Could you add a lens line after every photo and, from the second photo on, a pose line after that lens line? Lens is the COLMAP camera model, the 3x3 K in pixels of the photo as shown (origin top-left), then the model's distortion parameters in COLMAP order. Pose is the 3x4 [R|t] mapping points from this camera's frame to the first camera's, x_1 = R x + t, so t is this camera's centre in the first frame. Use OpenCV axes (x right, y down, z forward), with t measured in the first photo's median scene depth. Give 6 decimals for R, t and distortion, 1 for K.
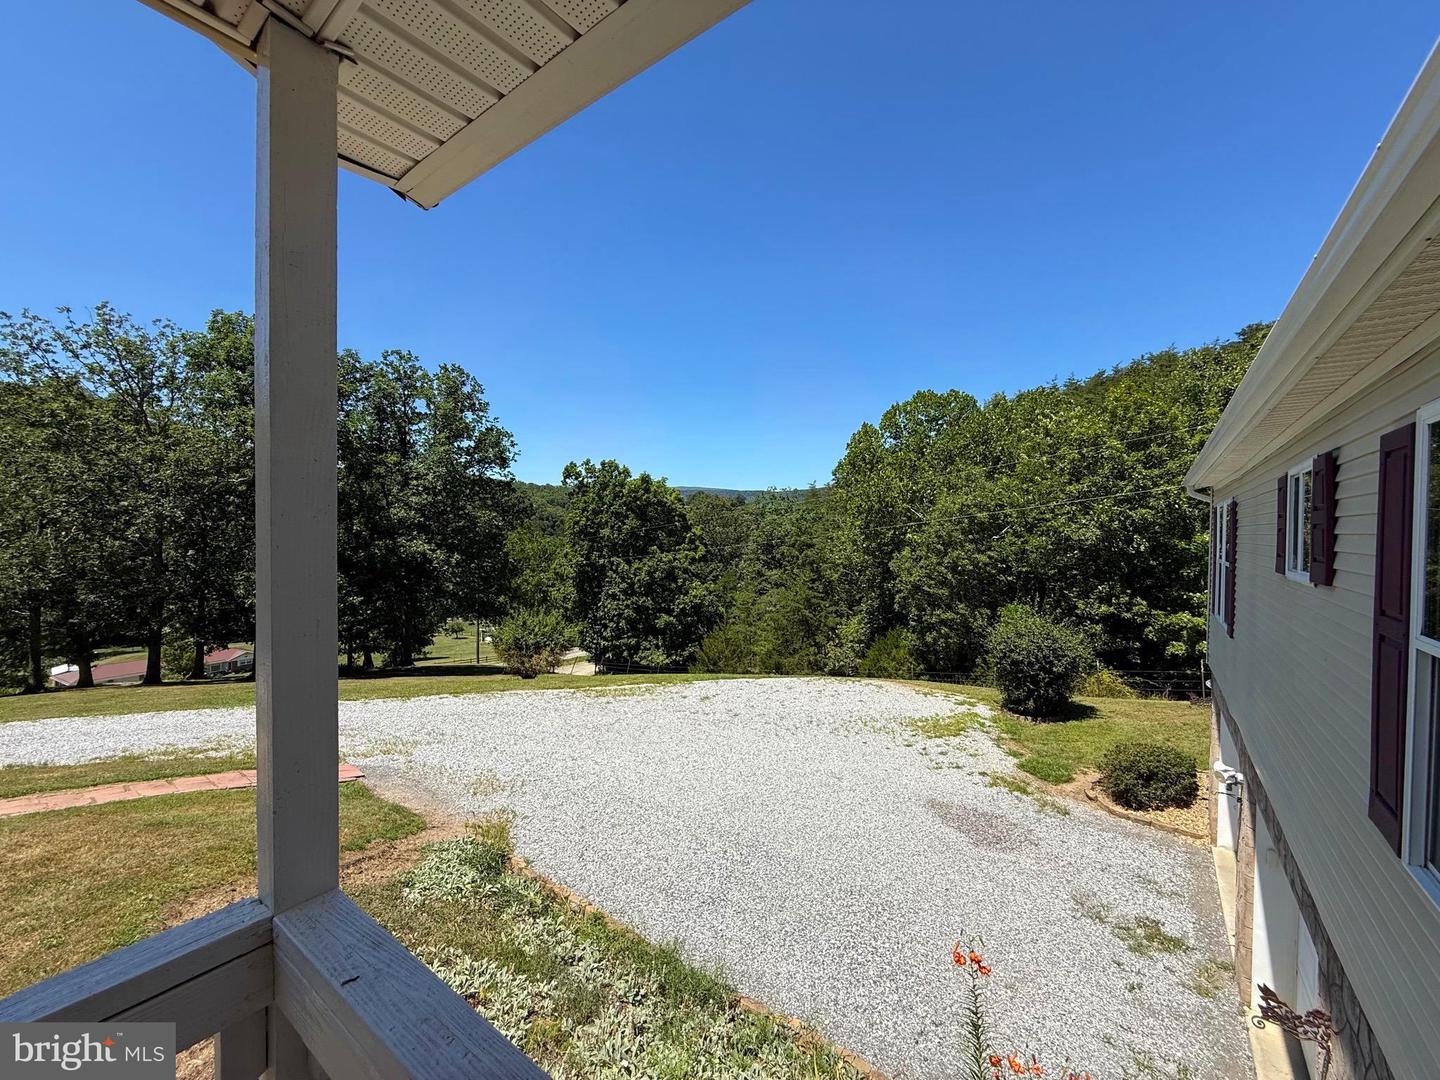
lens RADIAL K [[572.2, 0, 712.6], [0, 572.2, 542.2], [0, 0, 1]] dist [0.002246, 0.000024]
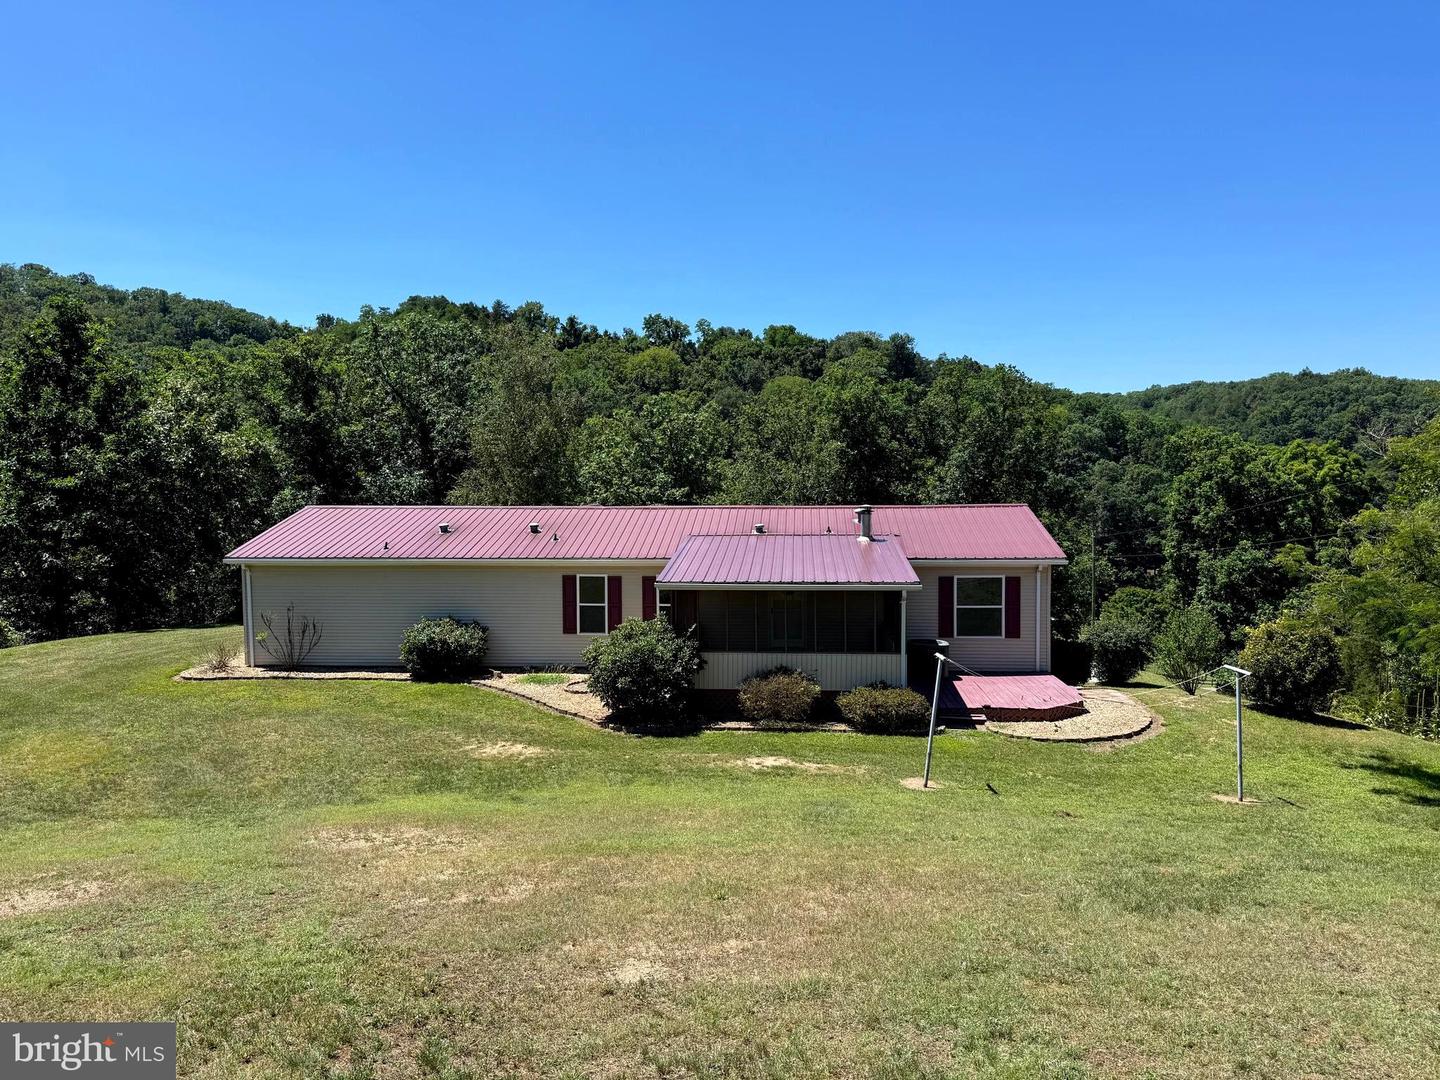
lens RADIAL K [[1011.0, 0, 720.0], [0, 1011.0, 540.0], [0, 0, 1]] dist [0.128236, -0.207998]
pose [[0.536810, 0.045269, -0.842488, 0.985969], [-0.008509, 0.998799, 0.048246, -0.076924], [0.843660, -0.018731, 0.536551, -0.532257]]
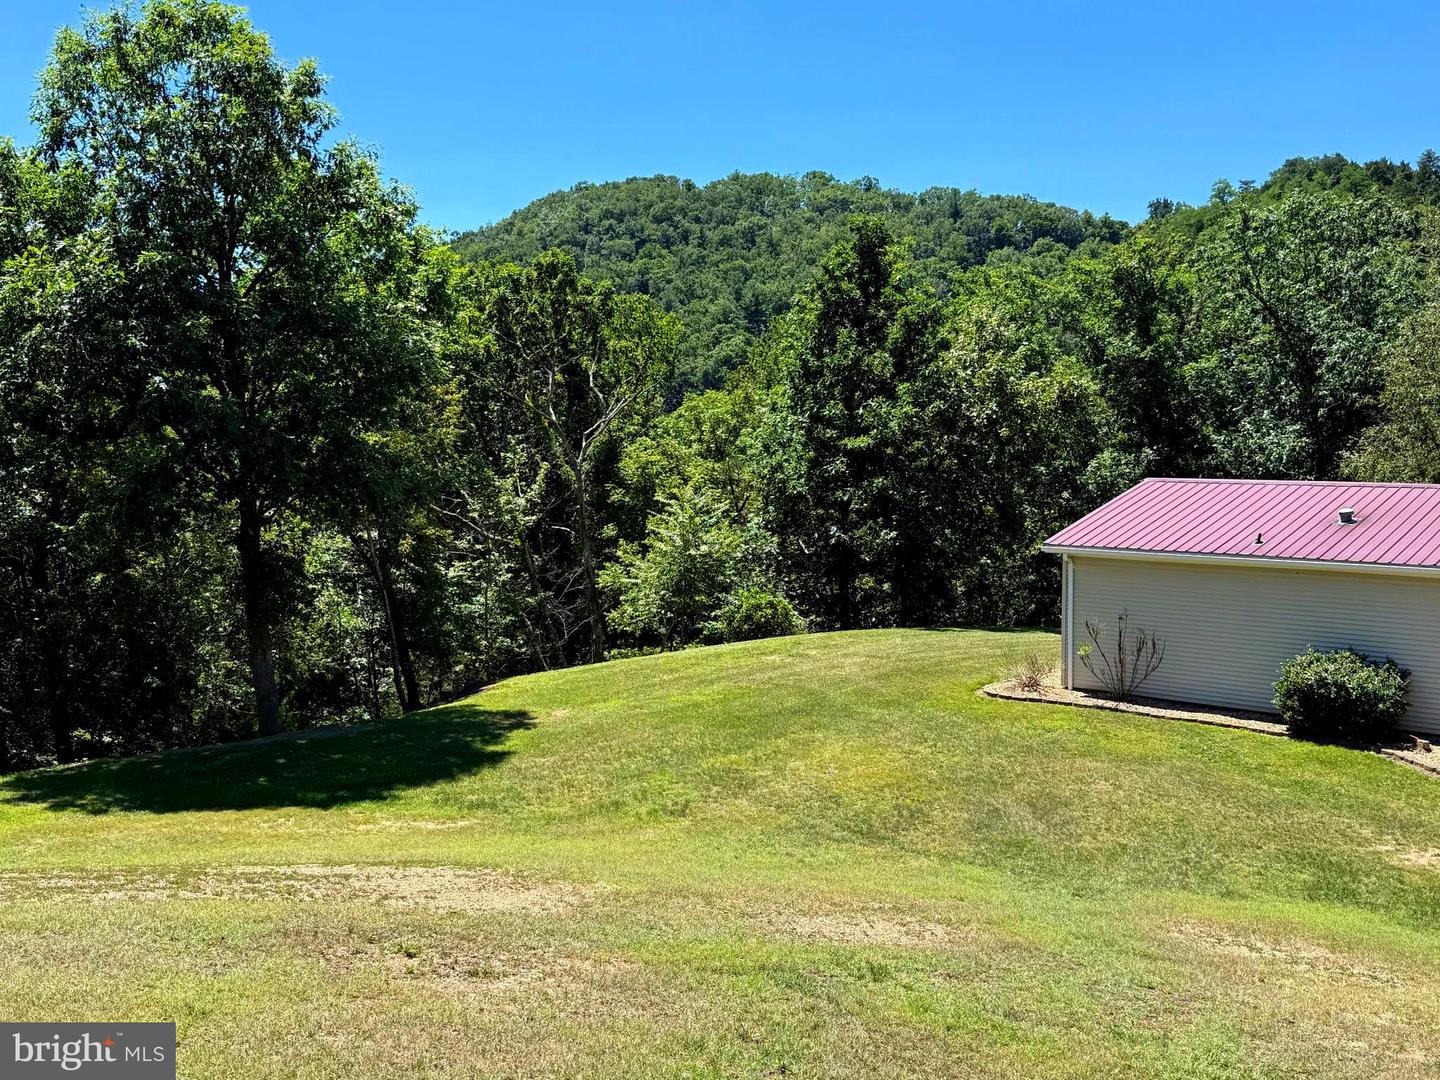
lens RADIAL K [[1474.0, 0, 710.8], [0, 1474.0, 546.7], [0, 0, 1]] dist [0.168310, -0.369165]
pose [[-0.081009, 0.071980, -0.994111, 1.007419], [-0.019807, 0.997076, 0.073808, -0.081800], [0.996517, 0.025670, -0.079346, -0.556545]]
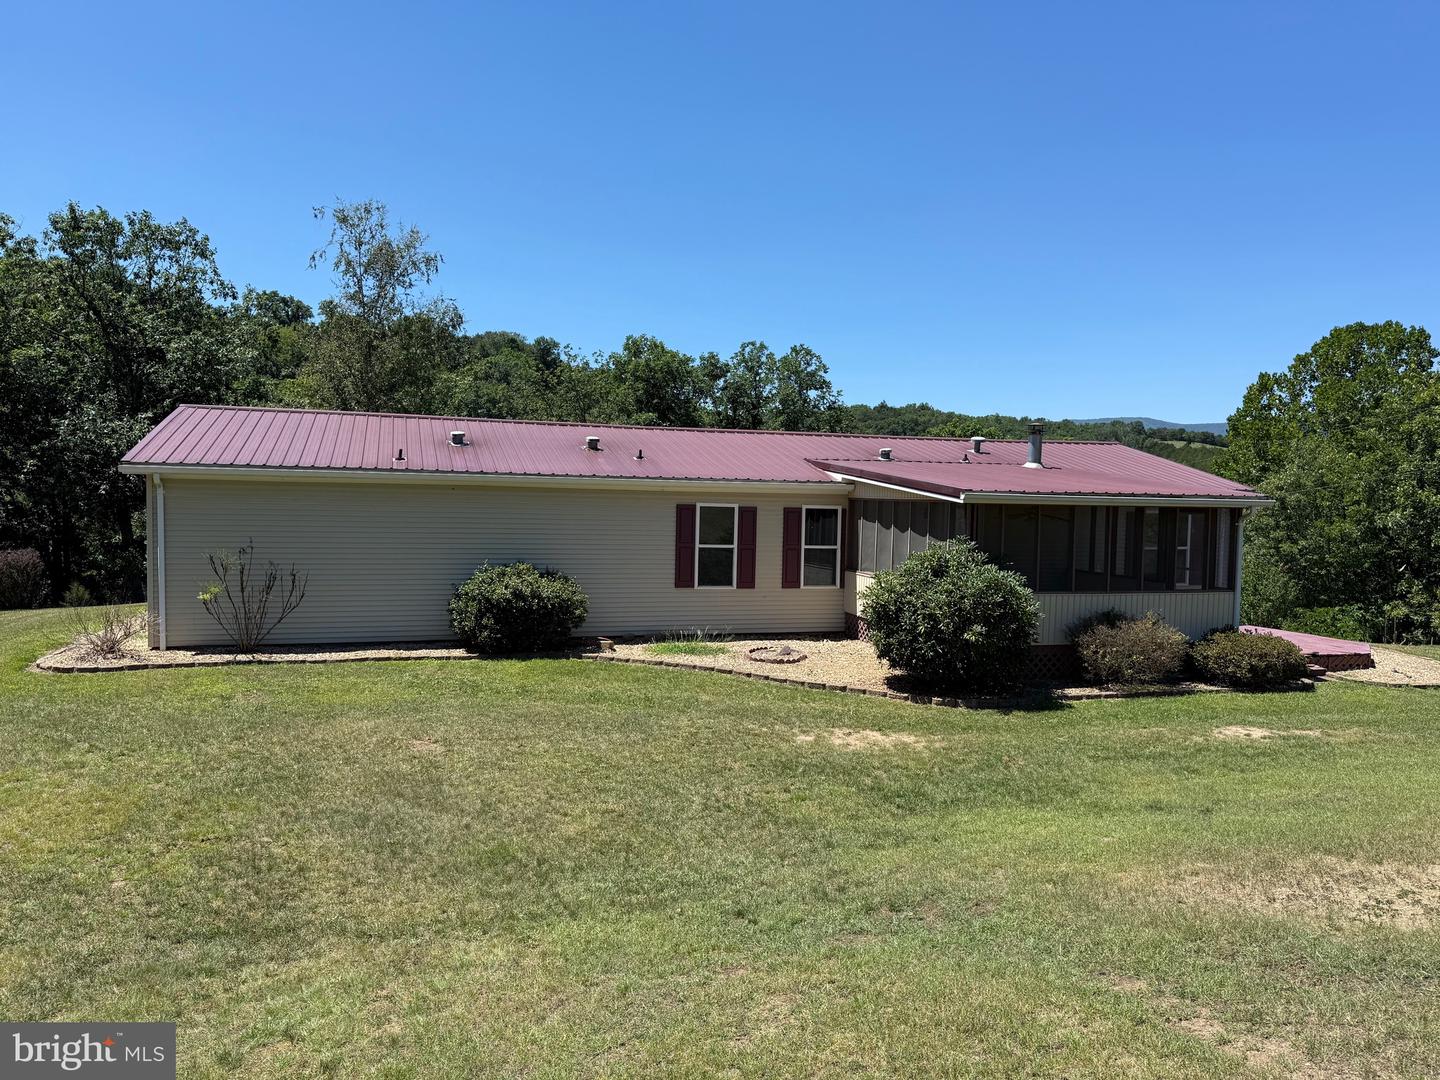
lens RADIAL K [[1011.0, 0, 720.0], [0, 1011.0, 540.0], [0, 0, 1]] dist [0.128236, -0.207998]
pose [[0.810317, 0.040437, -0.584595, 0.586258], [-0.029206, 0.999163, 0.028629, -0.004901], [0.585264, -0.006125, 0.810820, -0.652442]]
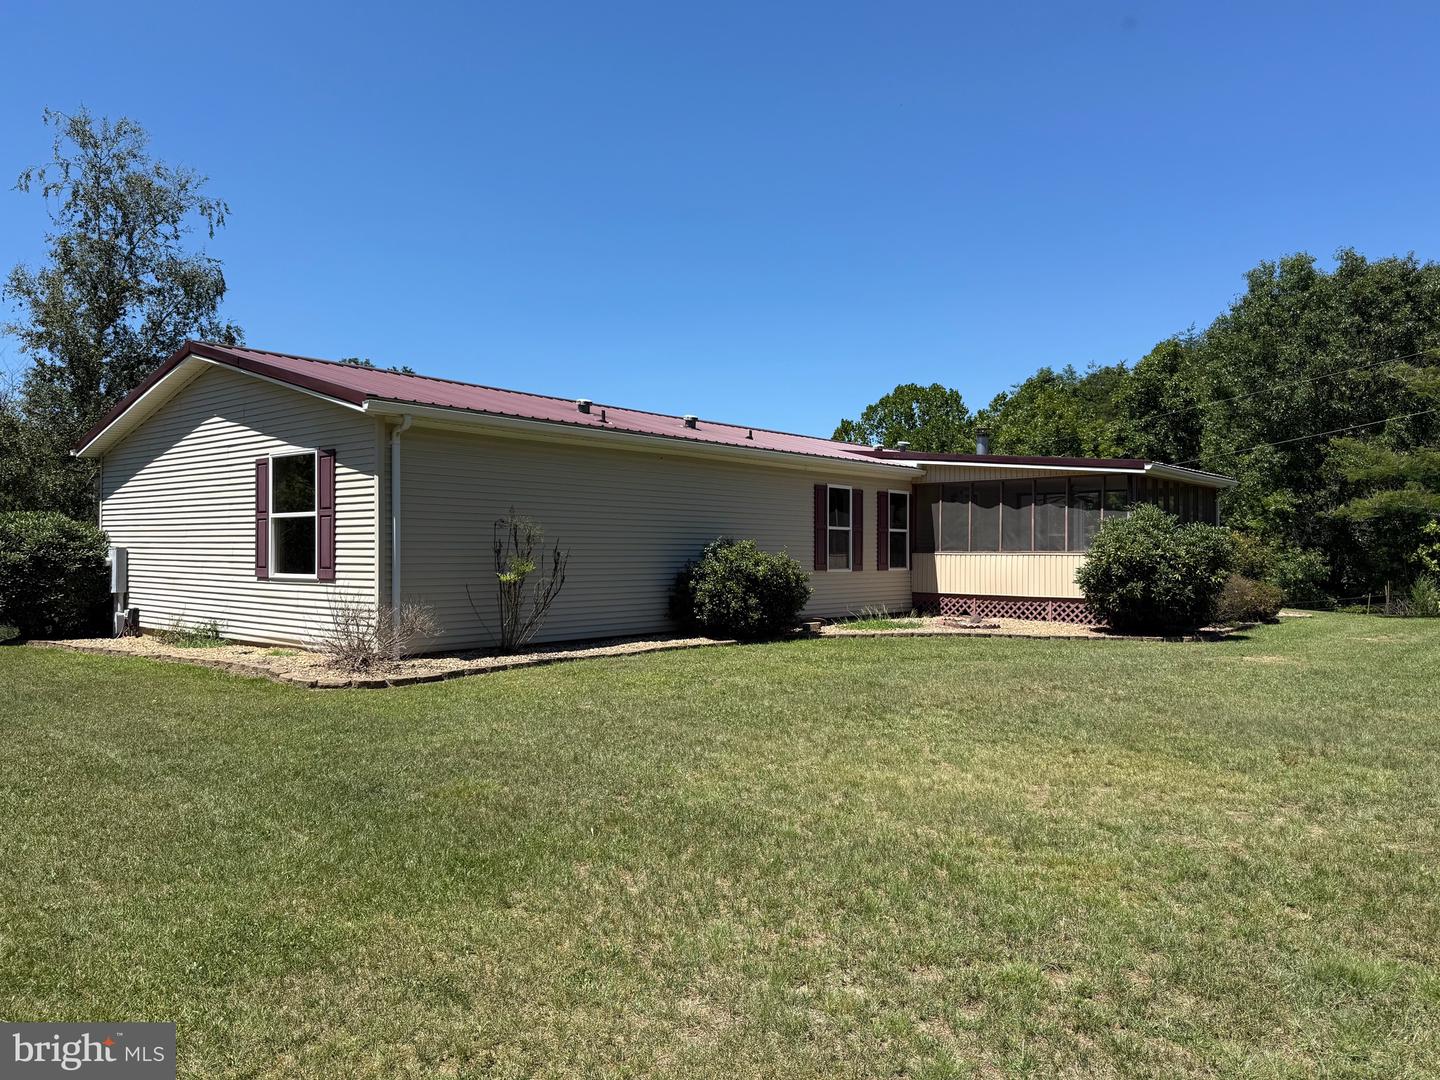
lens RADIAL K [[1011.0, 0, 720.0], [0, 1011.0, 540.0], [0, 0, 1]] dist [0.128236, -0.207998]
pose [[0.997748, -0.003440, -0.066979, 0.215116], [0.001493, 0.999576, -0.029091, 0.038860], [0.067051, 0.028926, 0.997330, -0.761751]]
